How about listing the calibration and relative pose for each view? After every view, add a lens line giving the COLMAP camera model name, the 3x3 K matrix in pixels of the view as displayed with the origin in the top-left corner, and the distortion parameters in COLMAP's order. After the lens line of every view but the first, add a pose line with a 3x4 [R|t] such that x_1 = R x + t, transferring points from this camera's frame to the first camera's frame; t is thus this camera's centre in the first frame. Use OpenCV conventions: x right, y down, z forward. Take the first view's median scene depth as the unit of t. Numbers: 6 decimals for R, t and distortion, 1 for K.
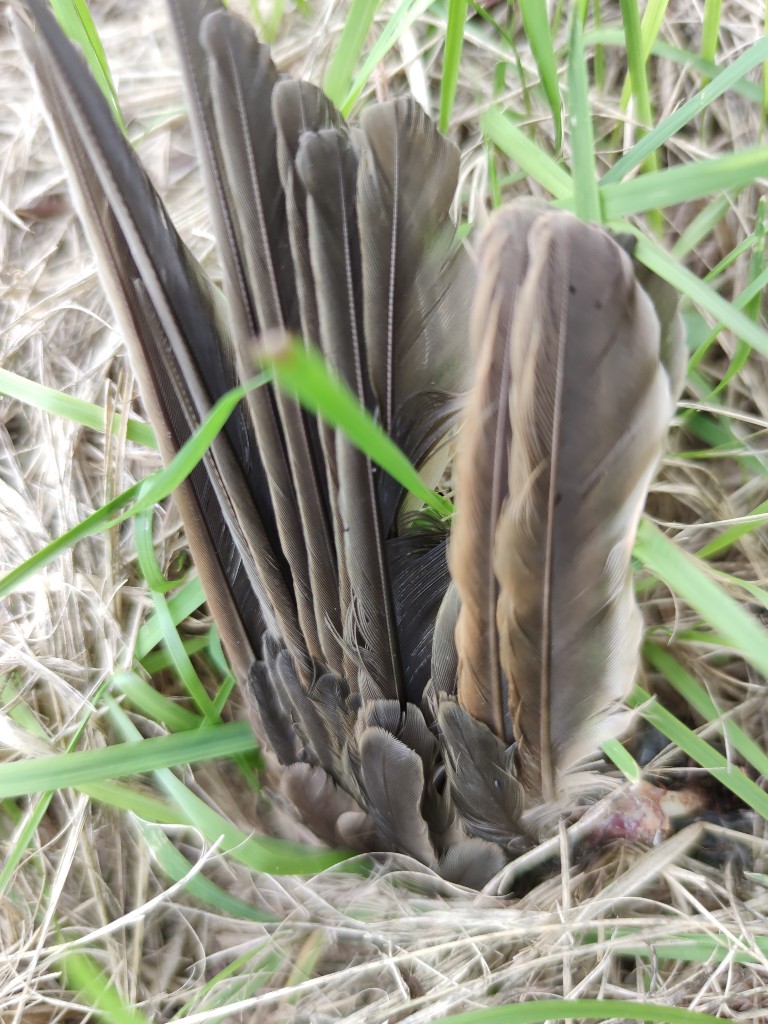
lens RADIAL K [[726.8, 0, 384.0], [0, 726.8, 512.0], [0, 0, 1]] dist [0.066672, 0.001371]
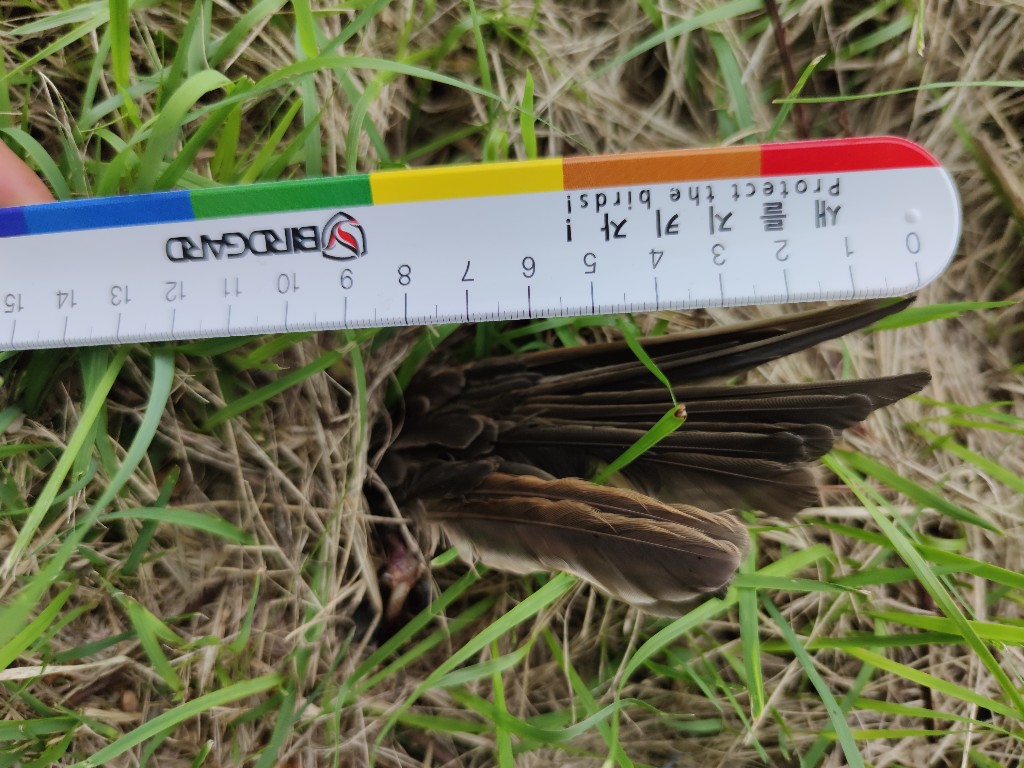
lens RADIAL K [[704.0, 0, 512.0], [0, 704.0, 384.0], [0, 0, 1]] dist [-0.007500, 0.000273]
pose [[-0.154200, 0.984244, -0.086520, 0.027602], [-0.983912, -0.144970, 0.104406, 0.058314], [0.090218, 0.101227, 0.990764, -0.832837]]
